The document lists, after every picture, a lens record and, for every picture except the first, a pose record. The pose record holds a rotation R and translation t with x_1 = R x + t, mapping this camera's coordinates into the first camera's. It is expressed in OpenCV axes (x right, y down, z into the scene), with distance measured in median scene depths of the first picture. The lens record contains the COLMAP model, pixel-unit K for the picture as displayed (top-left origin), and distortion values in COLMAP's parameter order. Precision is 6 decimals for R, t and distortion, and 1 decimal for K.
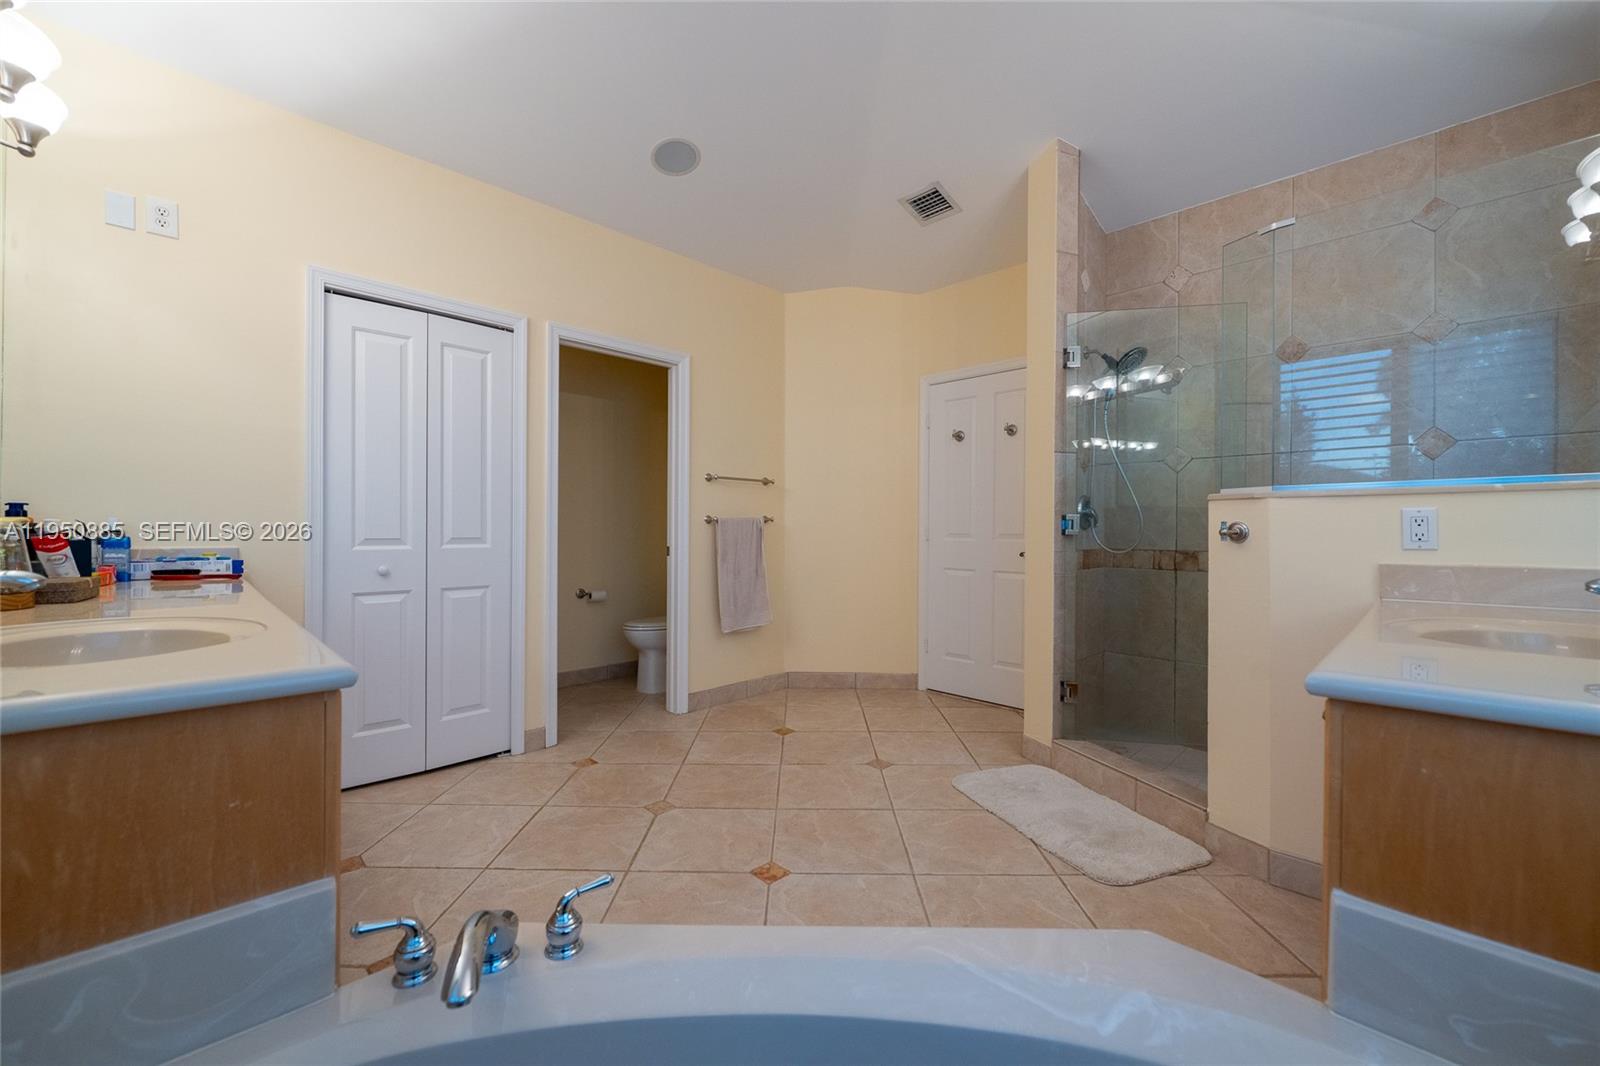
lens RADIAL K [[631.2, 0, 804.7], [0, 631.2, 529.1], [0, 0, 1]] dist [-0.002170, 0.000009]
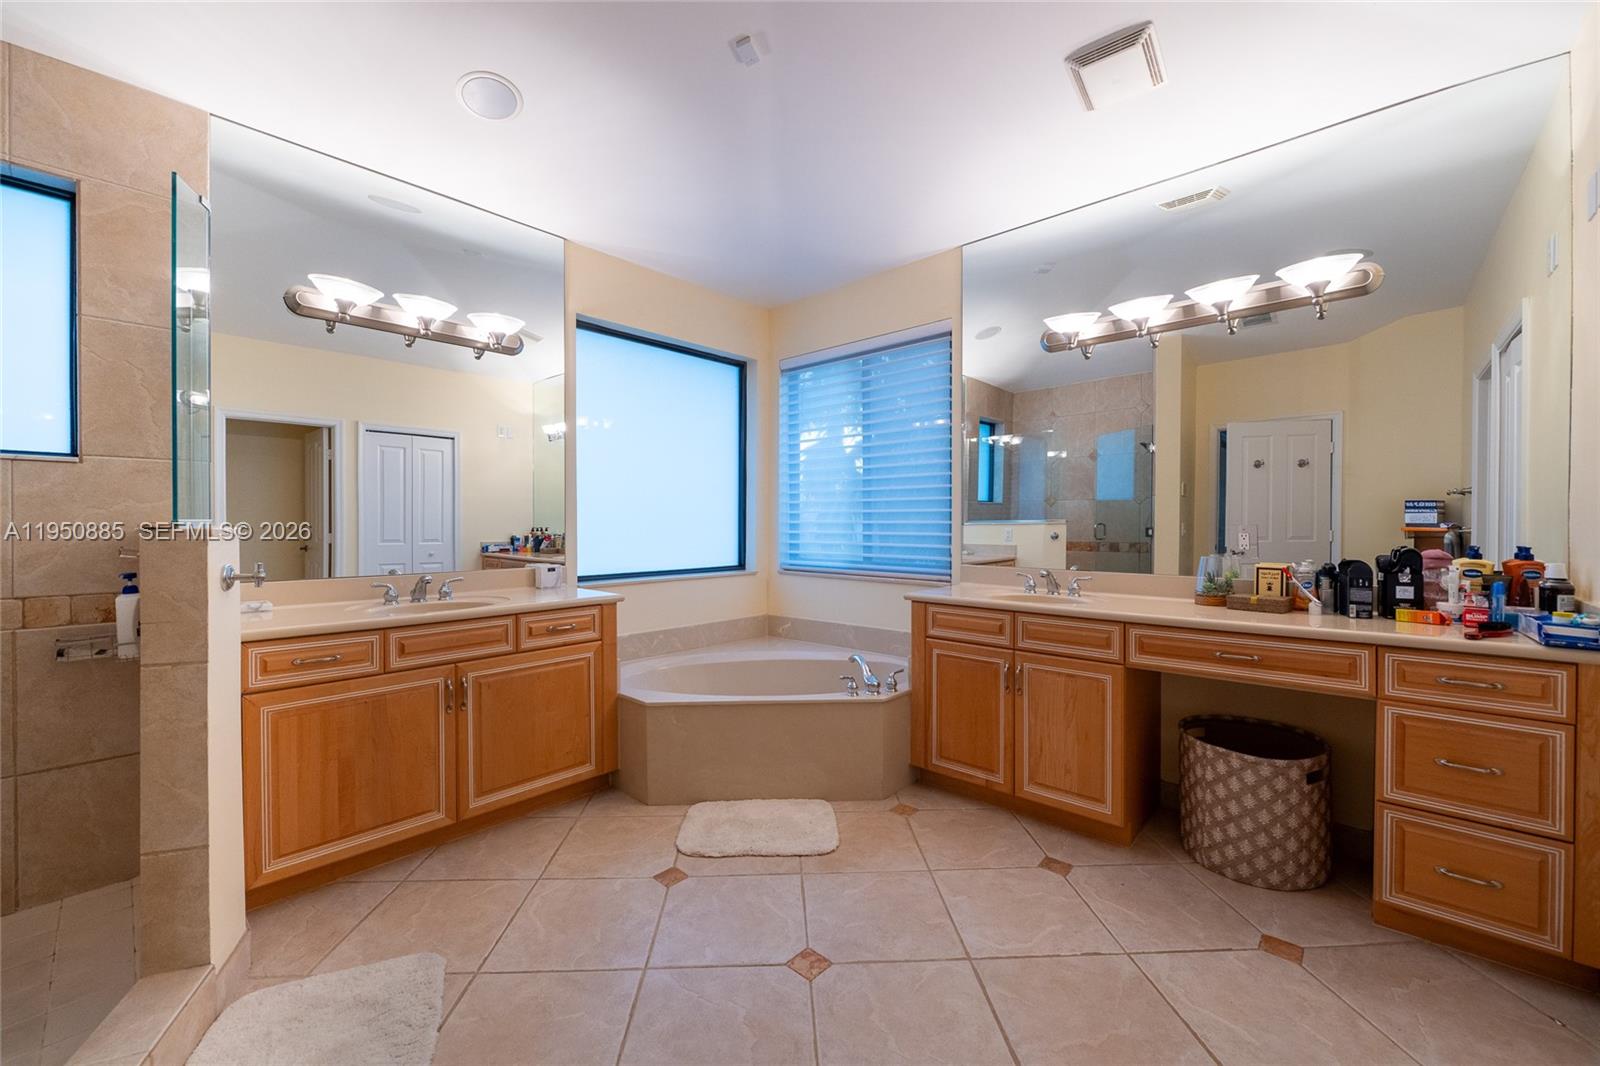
lens RADIAL K [[631.2, 0, 802.5], [0, 631.2, 526.9], [0, 0, 1]] dist [-0.002170, 0.000009]
pose [[-0.998837, -0.005209, -0.047935, -0.000254], [-0.005961, 0.999861, 0.015544, -0.072945], [0.047848, 0.015812, -0.998729, 1.740211]]
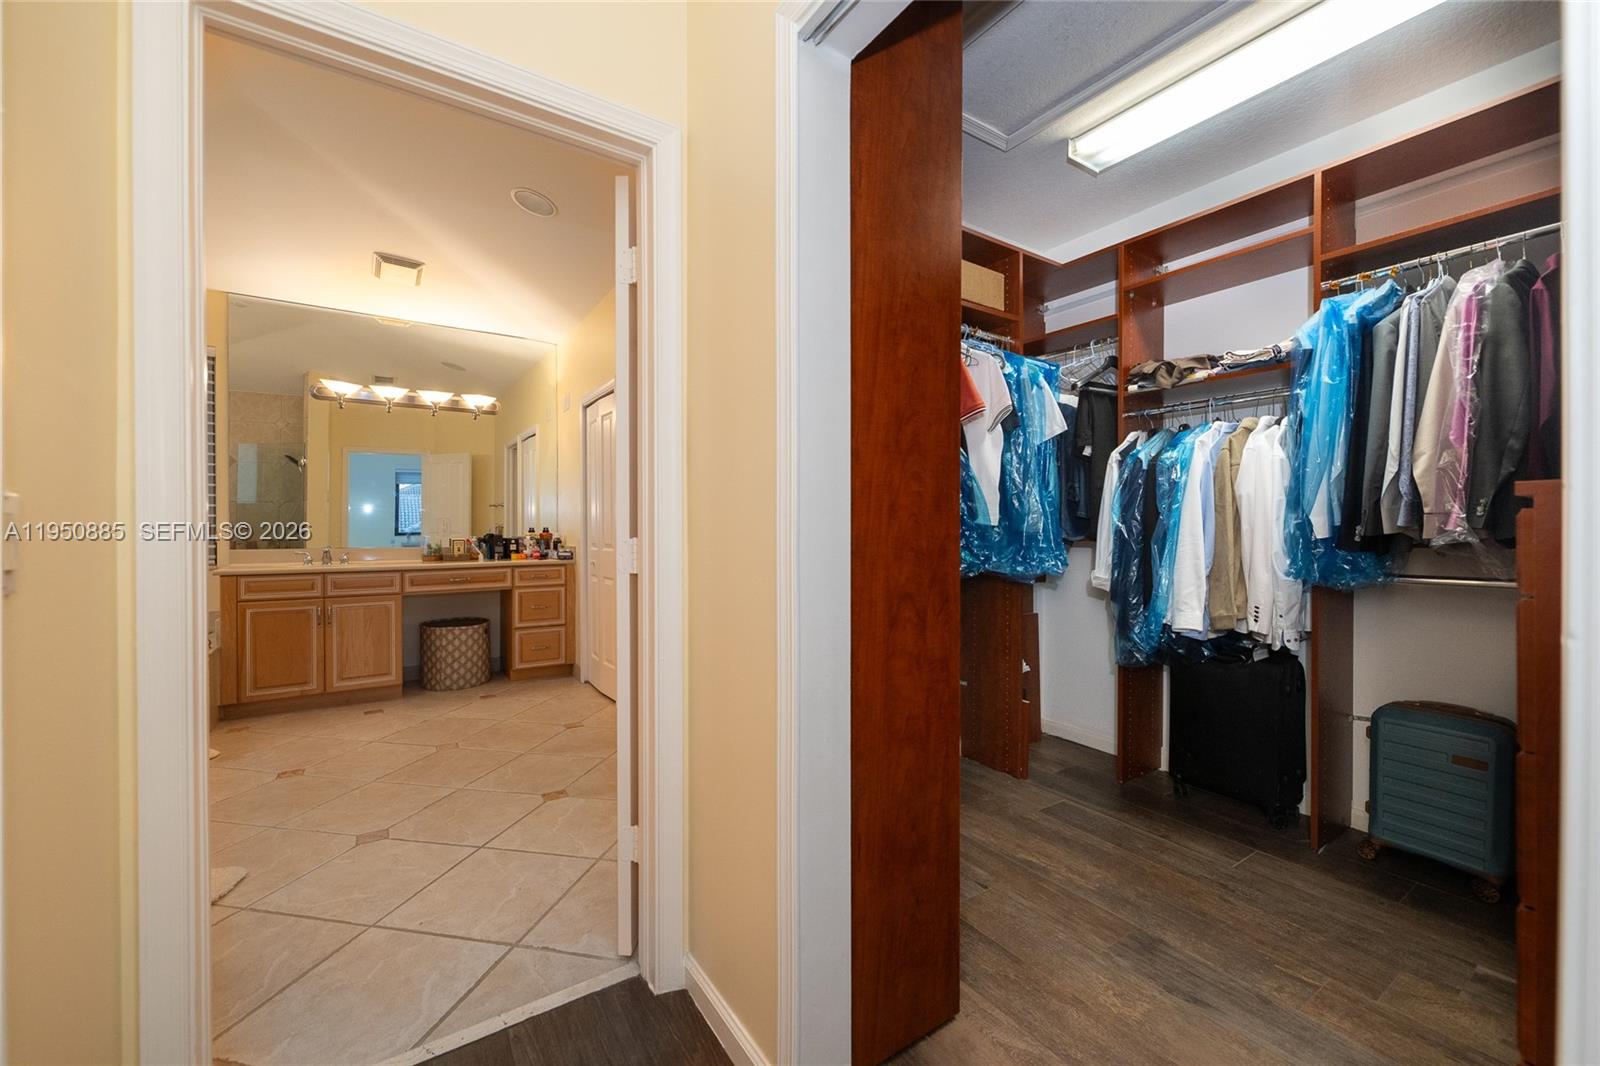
lens RADIAL K [[631.2, 0, 801.9], [0, 631.2, 532.5], [0, 0, 1]] dist [-0.002170, 0.000009]
pose [[-0.184382, 0.001210, -0.982854, 1.090551], [-0.005693, 0.999981, 0.002299, -0.027236], [0.982838, 0.006019, -0.184372, 2.274583]]
